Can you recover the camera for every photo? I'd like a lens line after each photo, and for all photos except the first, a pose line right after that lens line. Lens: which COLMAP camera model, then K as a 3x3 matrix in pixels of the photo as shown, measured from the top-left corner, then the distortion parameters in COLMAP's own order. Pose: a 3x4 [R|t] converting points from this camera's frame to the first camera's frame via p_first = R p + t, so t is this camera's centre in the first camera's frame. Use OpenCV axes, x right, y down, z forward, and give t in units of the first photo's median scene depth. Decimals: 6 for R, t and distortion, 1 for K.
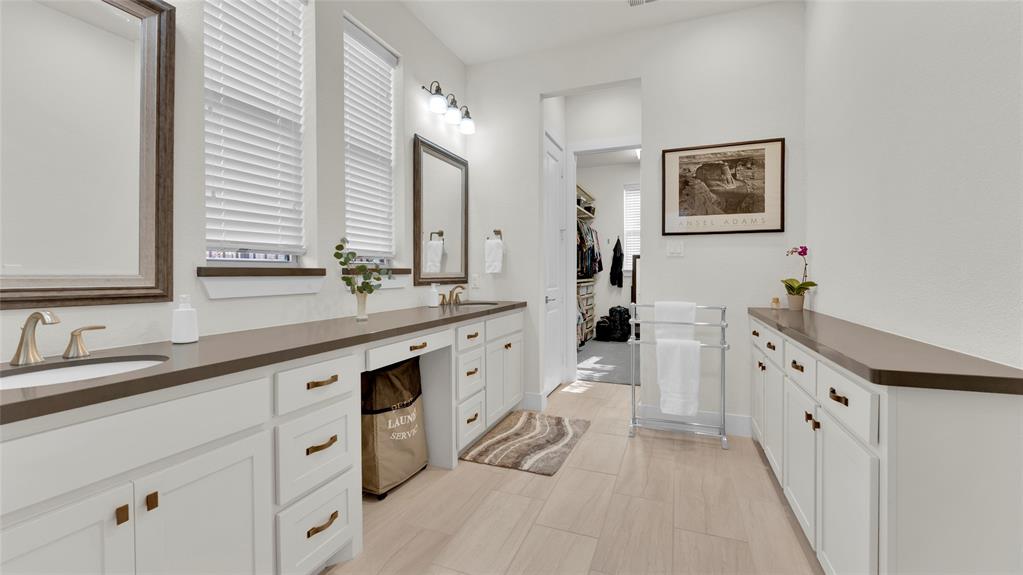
lens RADIAL K [[414.8, 0, 520.9], [0, 414.8, 271.3], [0, 0, 1]] dist [-0.002922, 0.001043]
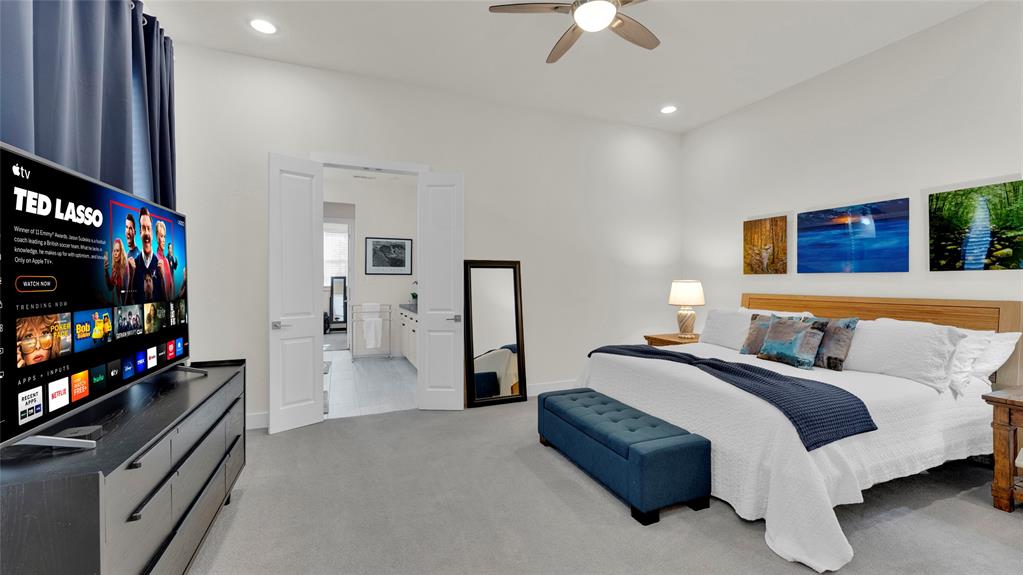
lens RADIAL K [[414.8, 0, 513.1], [0, 414.8, 284.2], [0, 0, 1]] dist [-0.002922, 0.001043]
pose [[0.726906, 0.000052, 0.686737, -0.674001], [-0.004170, 0.999982, 0.004339, -0.048646], [-0.686724, -0.006018, 0.726893, -1.294016]]
